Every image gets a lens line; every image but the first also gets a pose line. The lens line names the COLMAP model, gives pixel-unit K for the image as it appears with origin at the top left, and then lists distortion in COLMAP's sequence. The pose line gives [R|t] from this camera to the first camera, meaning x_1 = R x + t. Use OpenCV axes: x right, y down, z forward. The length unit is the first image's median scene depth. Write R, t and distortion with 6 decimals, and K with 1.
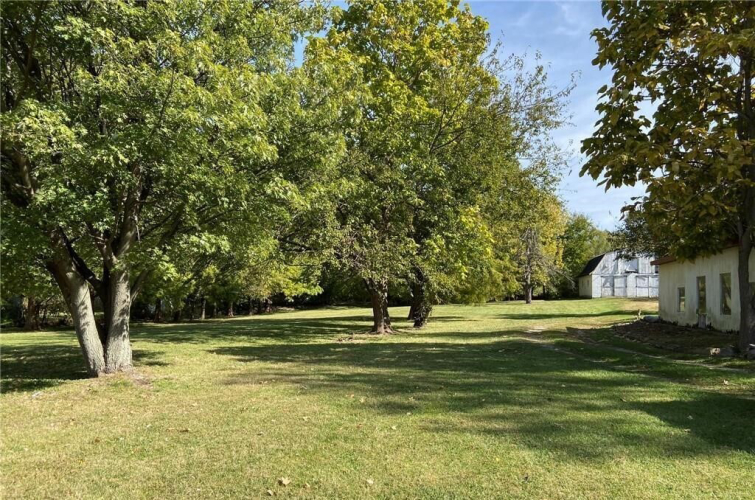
lens RADIAL K [[594.4, 0, 377.6], [0, 594.4, 272.4], [0, 0, 1]] dist [0.075055, -0.002457]
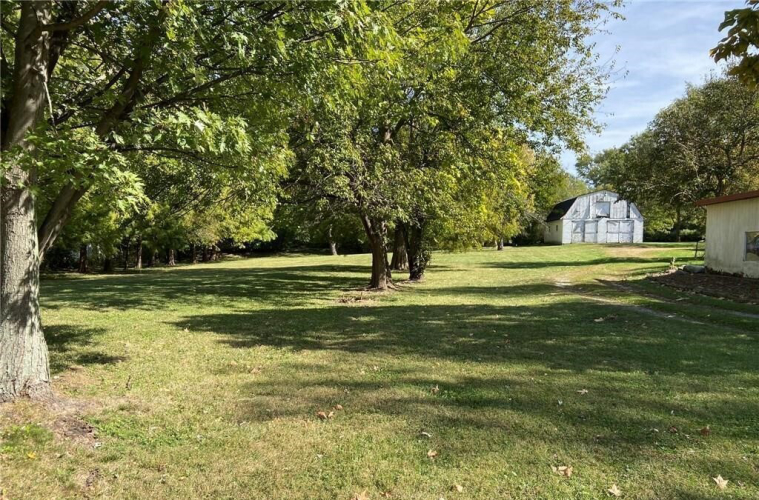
lens RADIAL K [[571.6, 0, 375.1], [0, 571.6, 281.7], [0, 0, 1]] dist [0.058266, -0.002025]
pose [[0.992731, -0.006914, 0.120153, -0.060511], [-0.006299, 0.993996, 0.109239, 0.005174], [-0.120187, -0.109202, 0.986727, 0.152592]]
